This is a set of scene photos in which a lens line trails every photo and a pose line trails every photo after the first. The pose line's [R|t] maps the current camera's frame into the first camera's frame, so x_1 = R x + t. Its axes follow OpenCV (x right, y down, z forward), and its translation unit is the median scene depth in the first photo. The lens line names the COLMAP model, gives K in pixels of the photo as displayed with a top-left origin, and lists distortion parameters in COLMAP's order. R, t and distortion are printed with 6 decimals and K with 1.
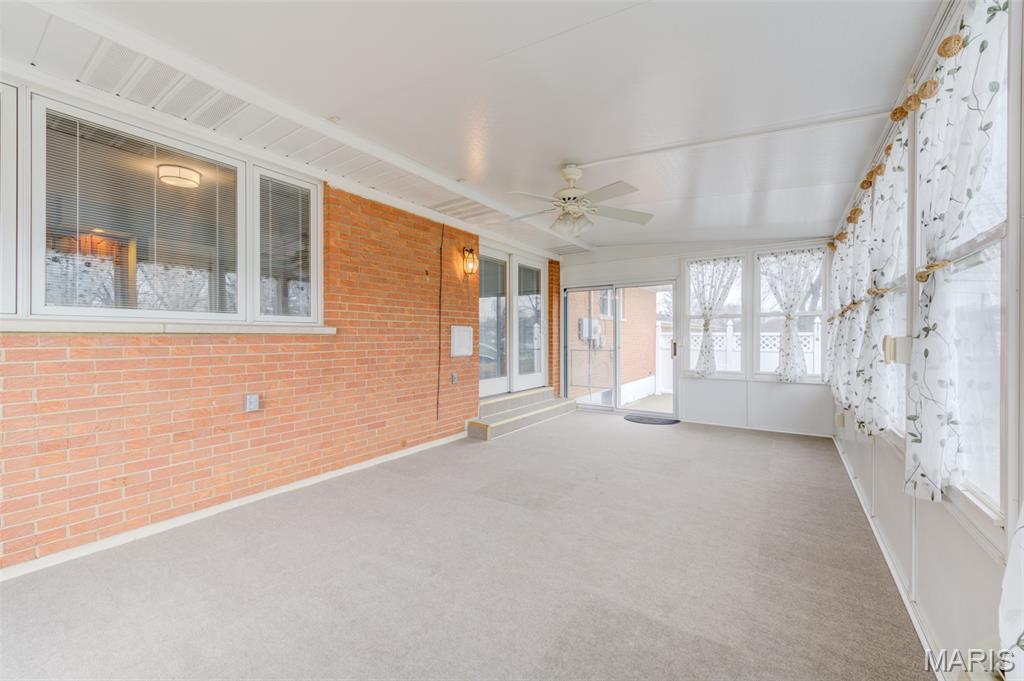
lens RADIAL K [[403.5, 0, 513.5], [0, 403.5, 338.8], [0, 0, 1]] dist [0.006339, -0.001451]
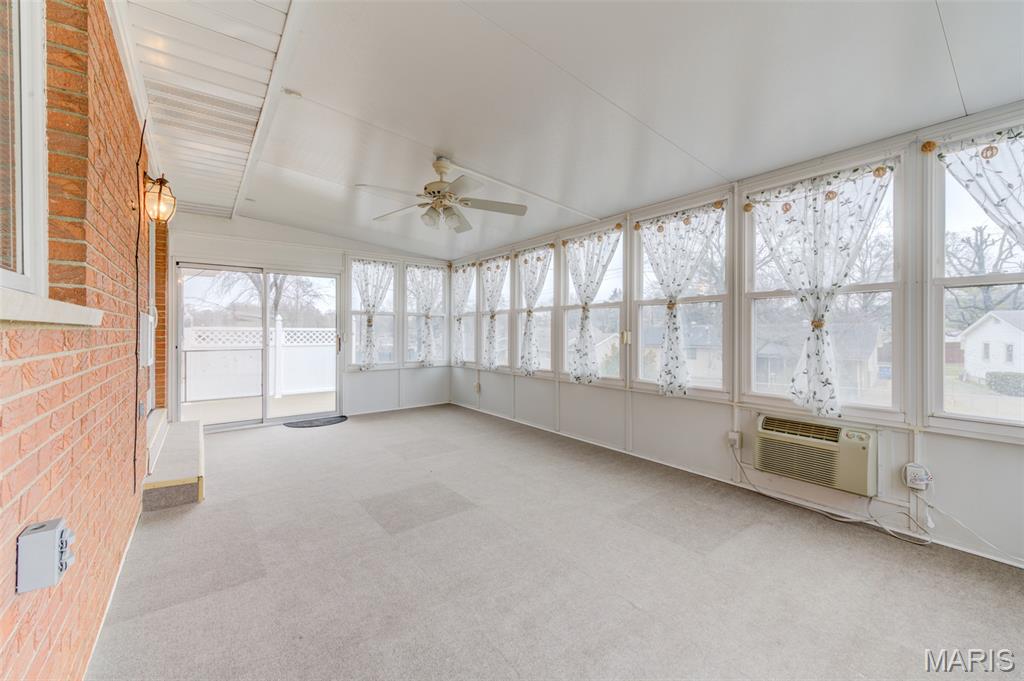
lens RADIAL K [[403.5, 0, 512.2], [0, 403.5, 333.1], [0, 0, 1]] dist [0.006339, -0.001451]
pose [[0.316798, -0.002744, 0.948489, -0.423806], [0.005592, 0.999984, 0.001025, -0.000516], [-0.948477, 0.004979, 0.316808, 0.298752]]
